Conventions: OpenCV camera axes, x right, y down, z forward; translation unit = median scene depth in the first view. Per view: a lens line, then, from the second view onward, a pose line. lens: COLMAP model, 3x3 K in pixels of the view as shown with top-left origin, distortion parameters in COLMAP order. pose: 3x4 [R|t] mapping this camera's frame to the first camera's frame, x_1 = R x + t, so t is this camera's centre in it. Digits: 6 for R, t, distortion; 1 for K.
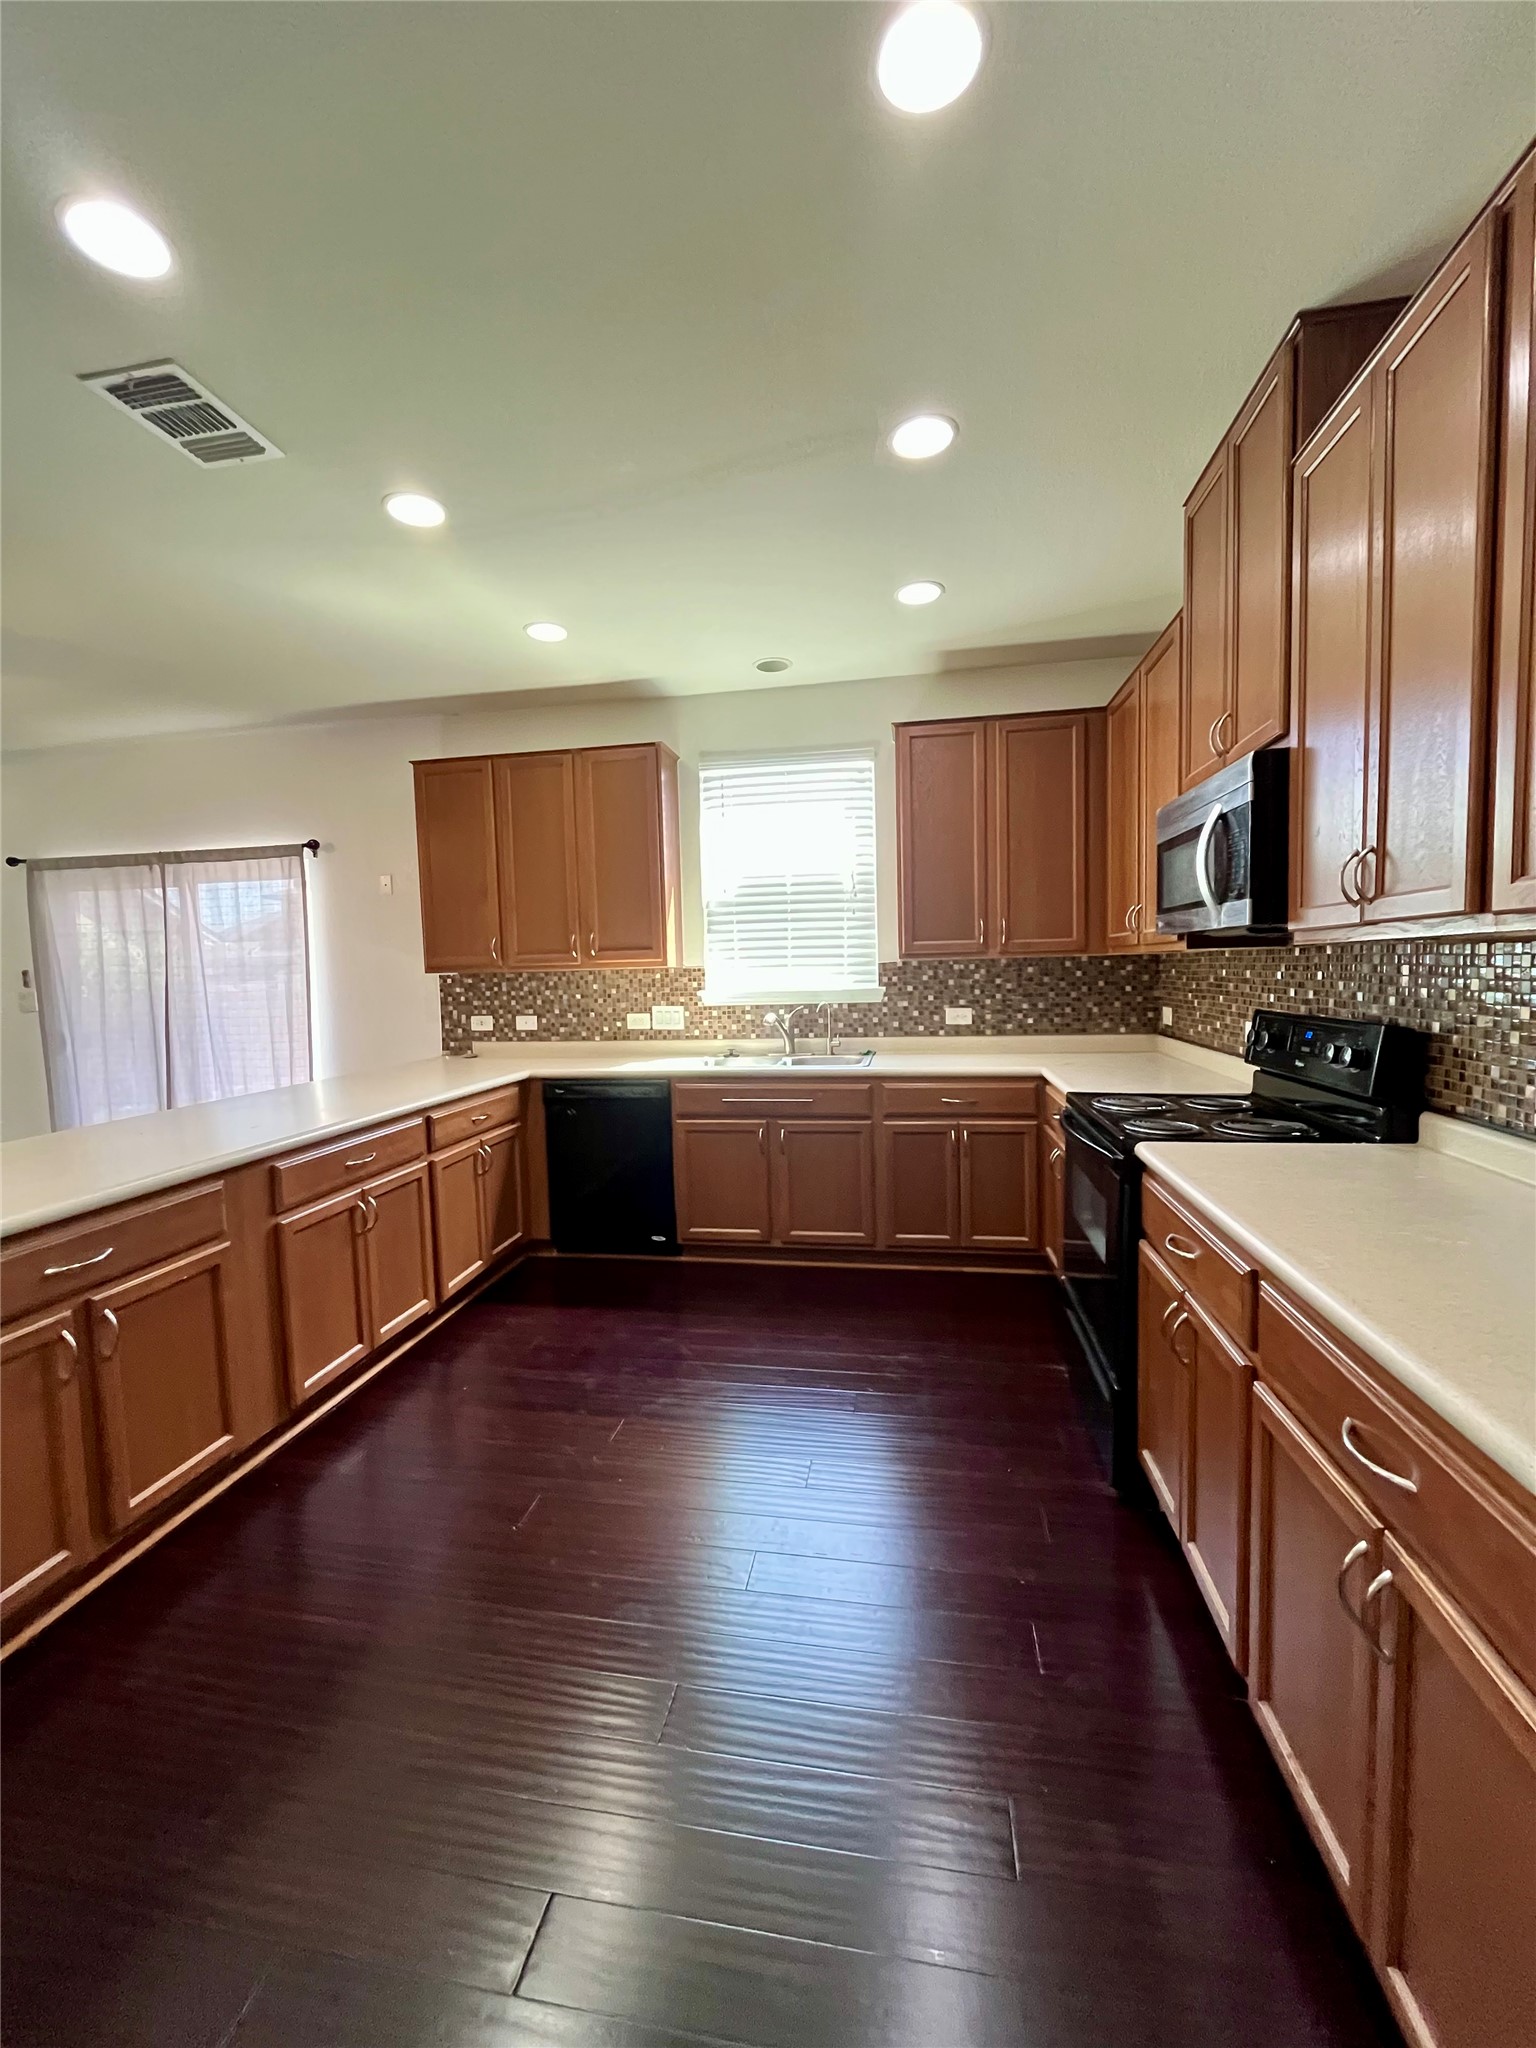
lens RADIAL K [[835.2, 0, 765.9], [0, 835.2, 1026.5], [0, 0, 1]] dist [-0.000863, -0.000046]
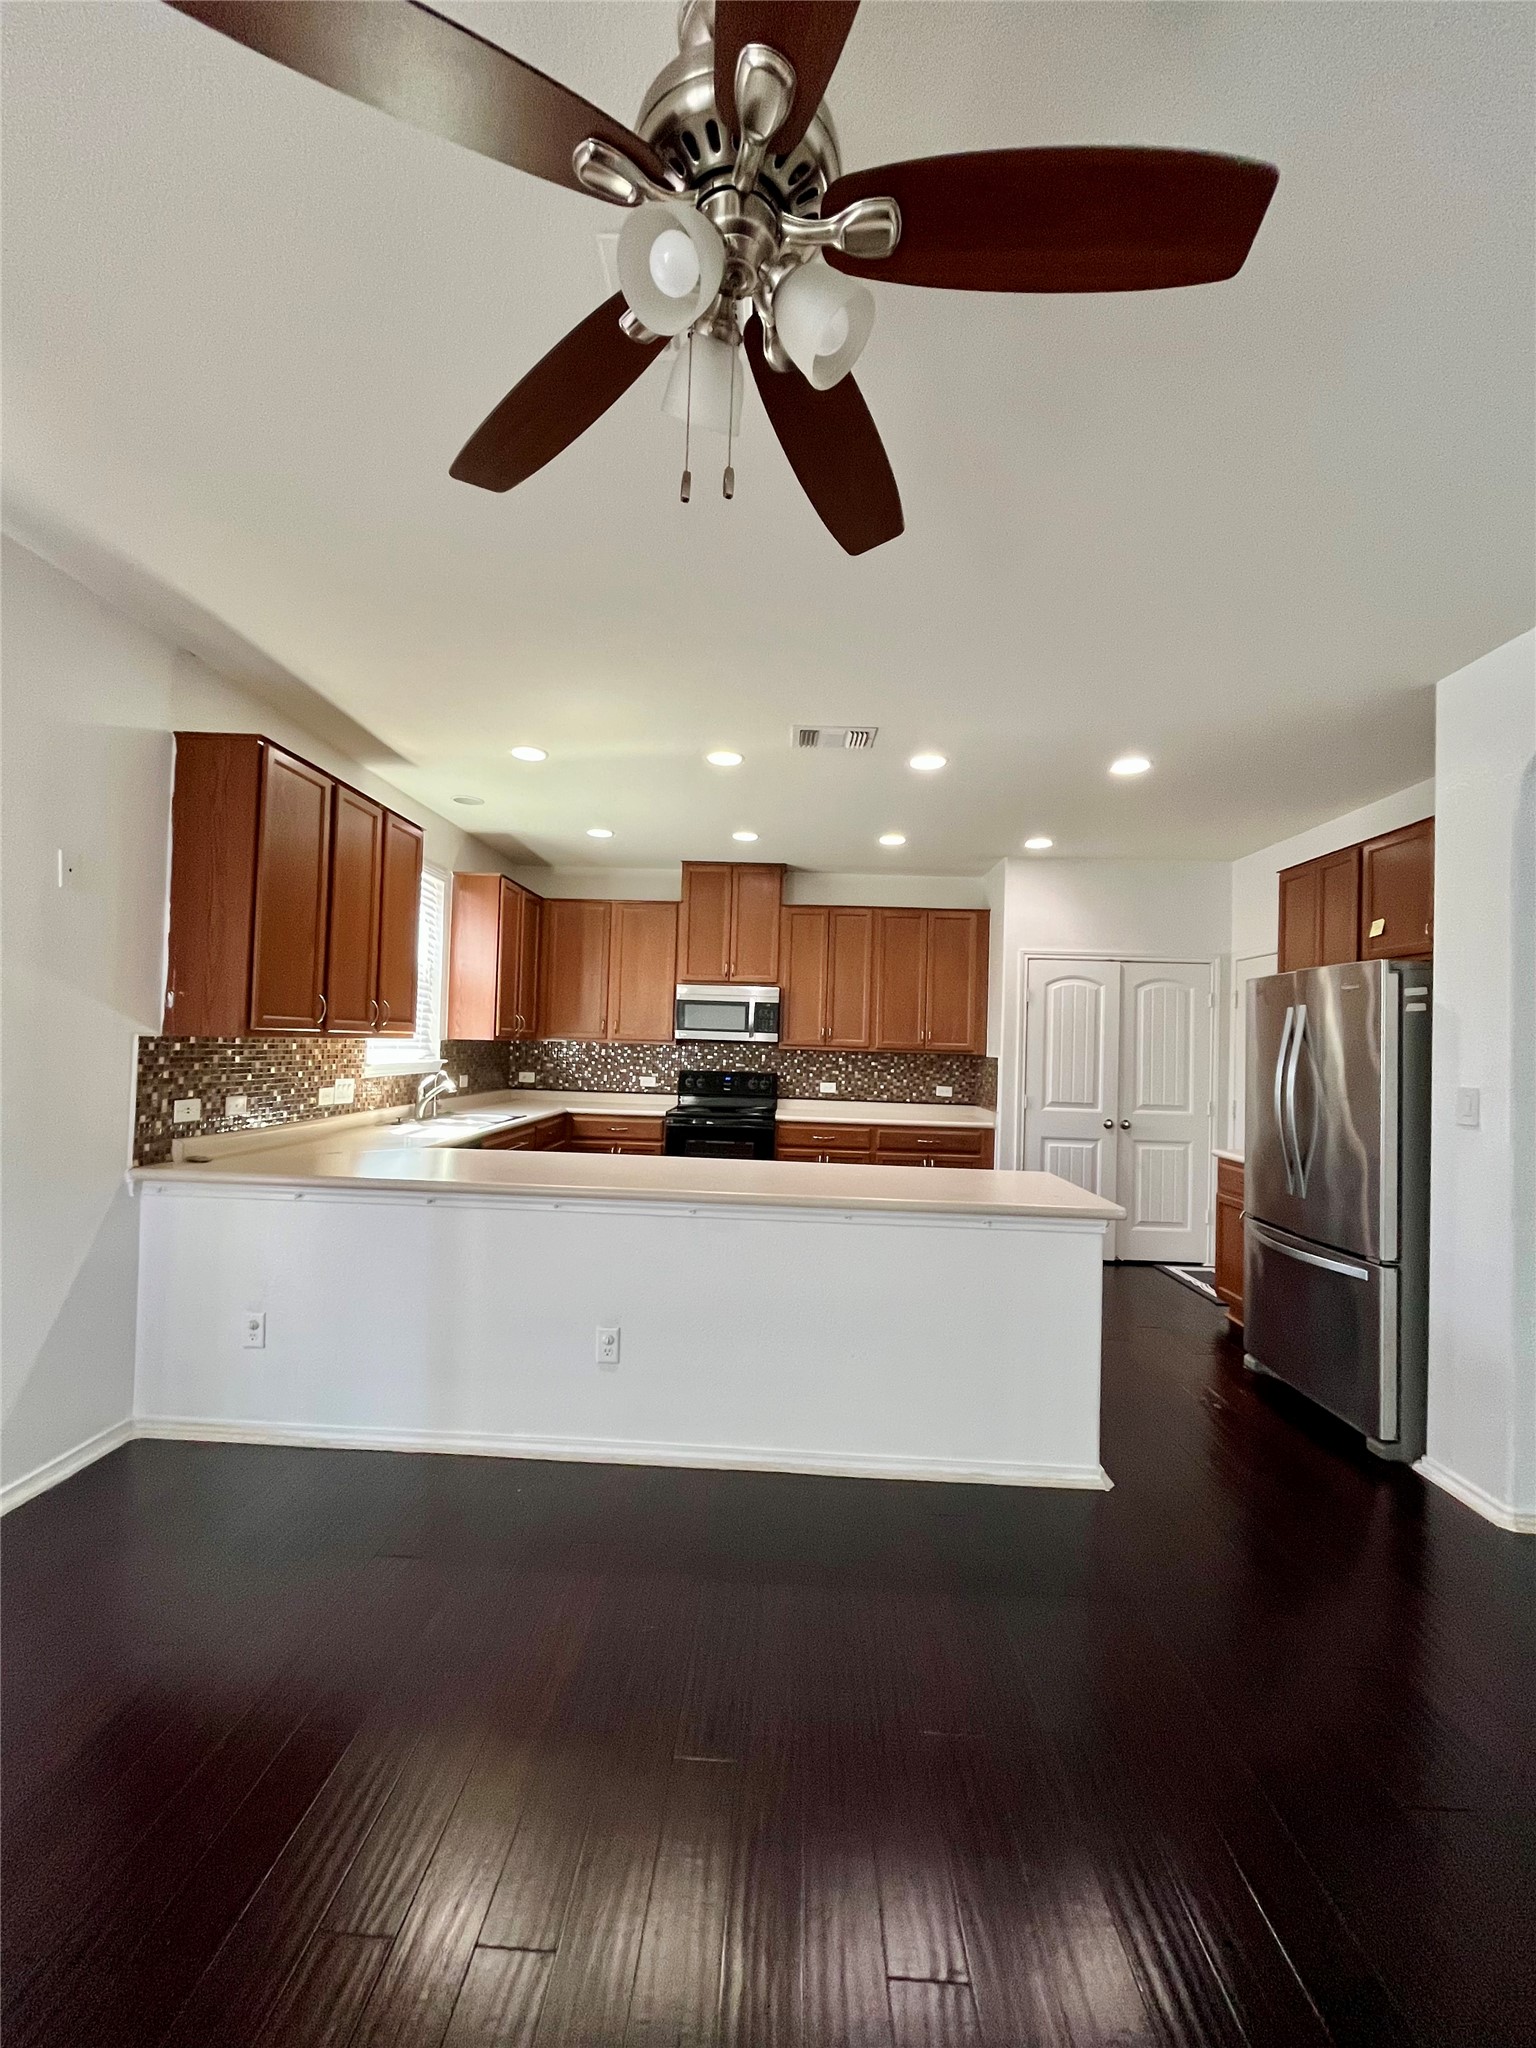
lens RADIAL K [[835.2, 0, 767.9], [0, 835.2, 1025.9], [0, 0, 1]] dist [-0.000863, -0.000046]
pose [[-0.141853, 0.043864, 0.988915, -1.125825], [0.041219, 0.998413, -0.038373, -0.028223], [-0.989029, 0.035319, -0.143436, 0.664848]]
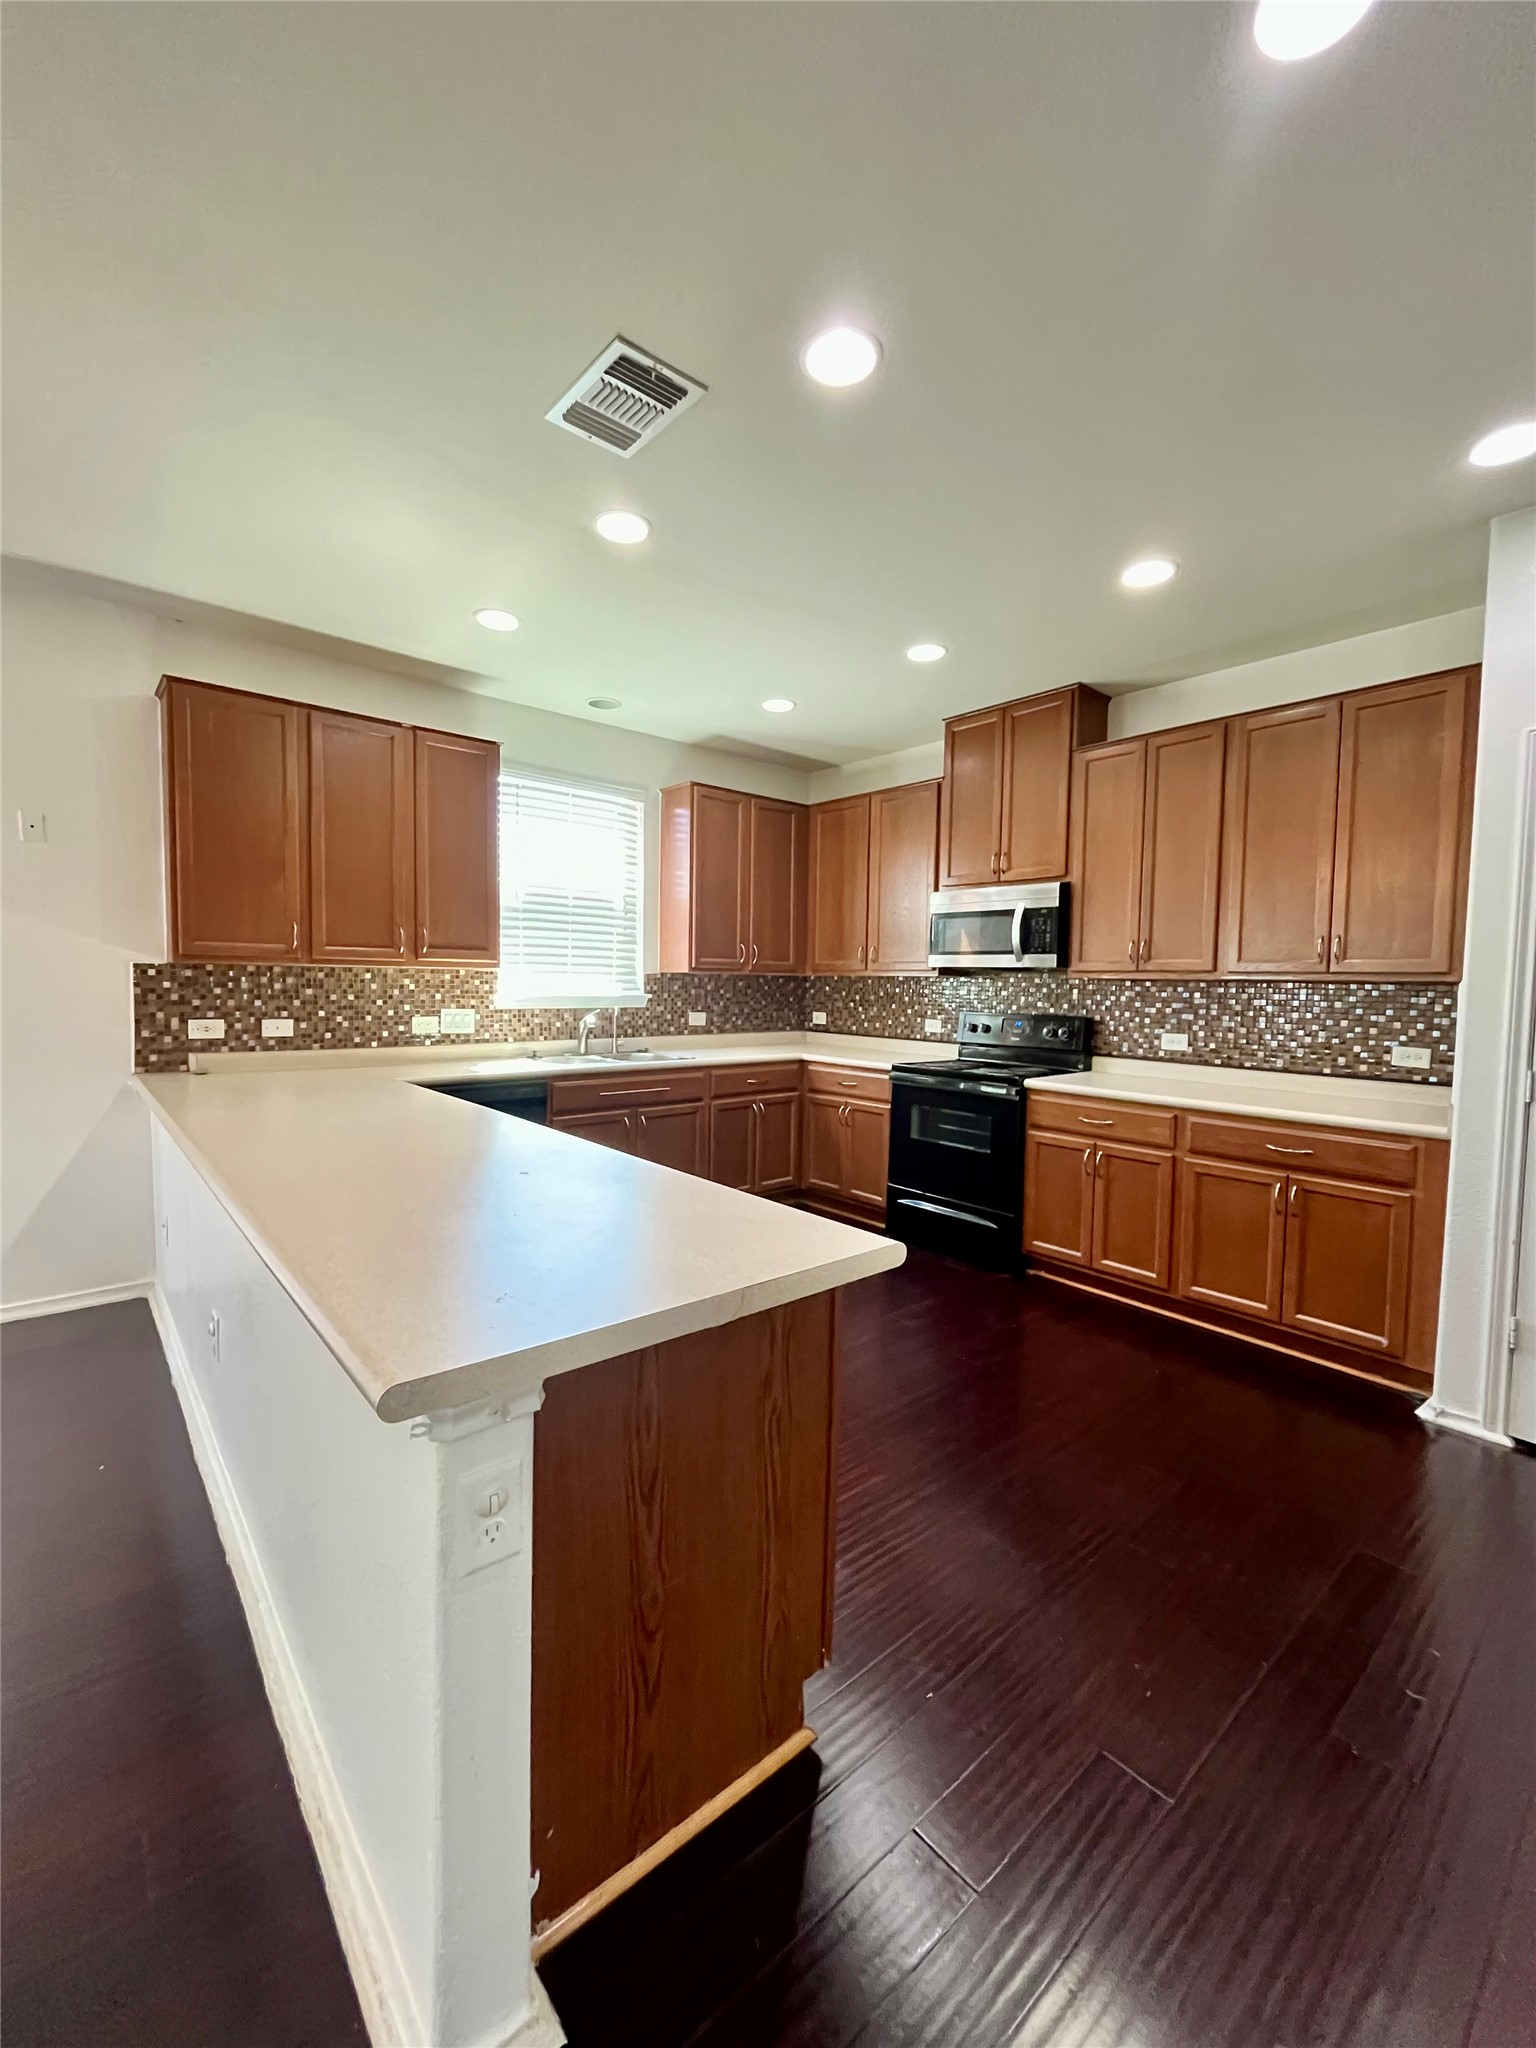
lens RADIAL K [[835.2, 0, 765.0], [0, 835.2, 1028.2], [0, 0, 1]] dist [-0.000863, -0.000046]
pose [[0.632212, -0.007840, 0.774756, -0.641376], [0.020014, 0.999780, -0.006215, 0.010833], [-0.774537, 0.019435, 0.632230, 0.121684]]
